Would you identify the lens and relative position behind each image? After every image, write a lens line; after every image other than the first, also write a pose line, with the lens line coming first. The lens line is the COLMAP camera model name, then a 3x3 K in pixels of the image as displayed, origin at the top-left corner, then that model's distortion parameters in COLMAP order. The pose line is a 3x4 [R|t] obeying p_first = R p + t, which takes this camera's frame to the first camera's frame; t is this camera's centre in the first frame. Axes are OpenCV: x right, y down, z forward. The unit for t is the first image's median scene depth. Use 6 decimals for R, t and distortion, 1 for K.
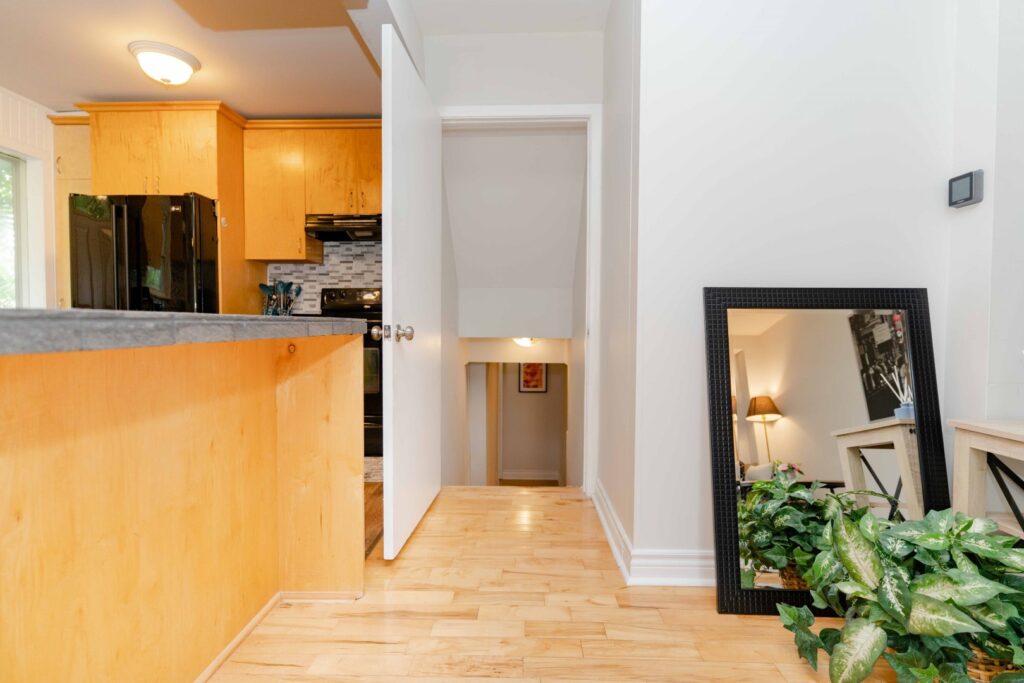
lens RADIAL K [[499.4, 0, 506.0], [0, 499.4, 346.0], [0, 0, 1]] dist [0.002890, 0.001775]
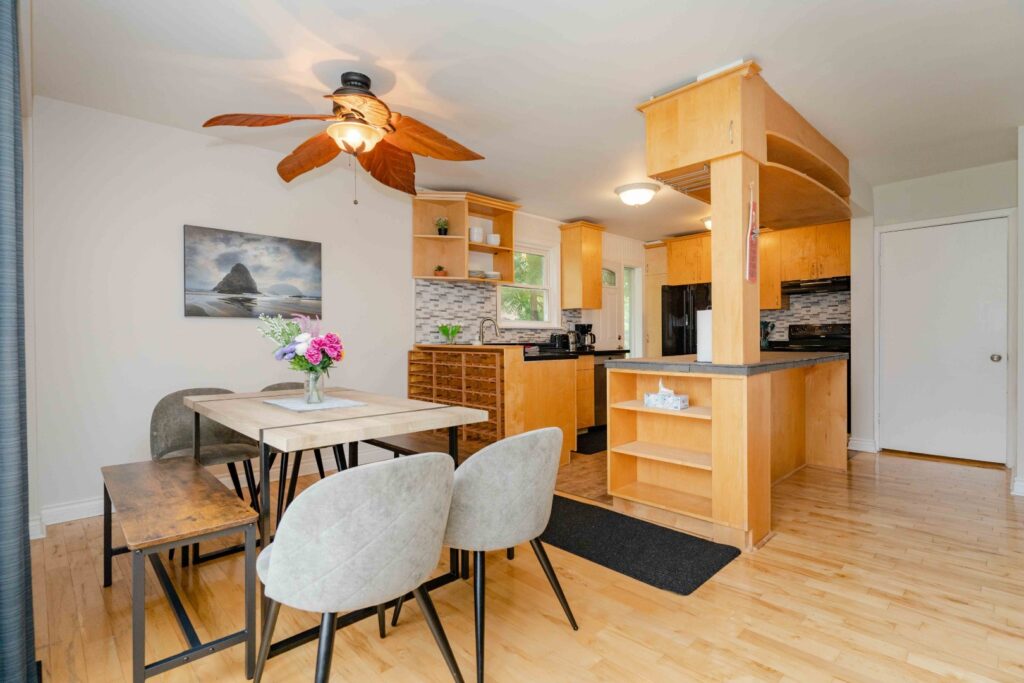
lens RADIAL K [[499.4, 0, 512.4], [0, 499.4, 340.9], [0, 0, 1]] dist [0.002890, 0.001775]
pose [[0.732600, -0.004631, -0.680644, 0.074939], [-0.015297, 0.999612, -0.023266, -0.014677], [0.680488, 0.027457, 0.732245, -0.823670]]
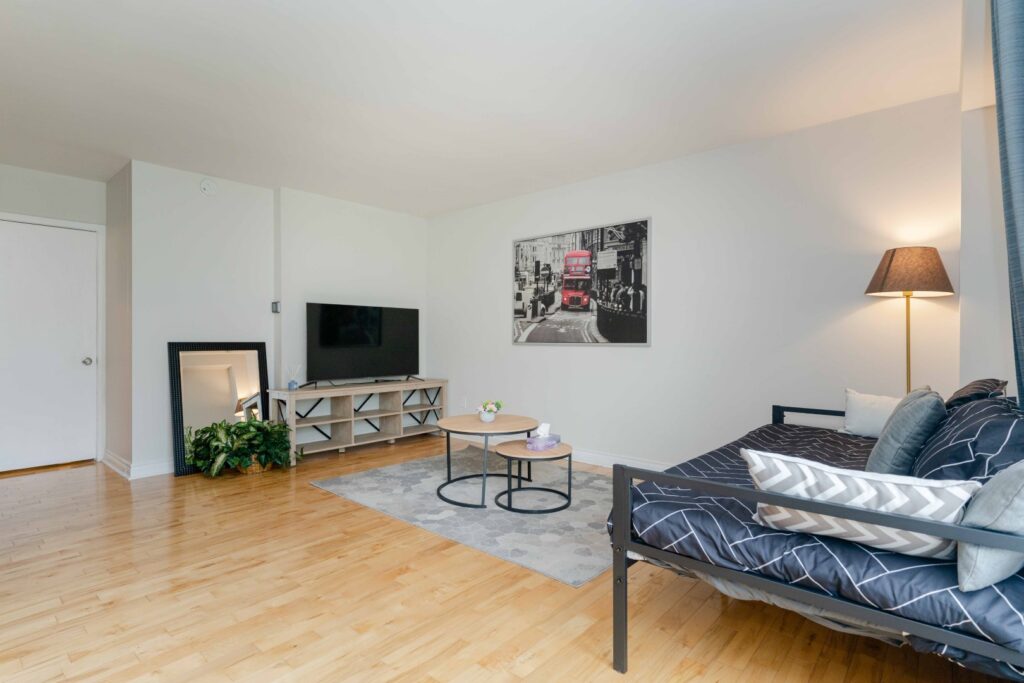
lens RADIAL K [[499.4, 0, 514.3], [0, 499.4, 341.4], [0, 0, 1]] dist [0.002890, 0.001775]
pose [[0.622881, -0.005899, 0.782295, -0.196256], [0.030107, 0.999412, -0.016435, -0.015653], [-0.781737, 0.033790, 0.622692, -0.800631]]
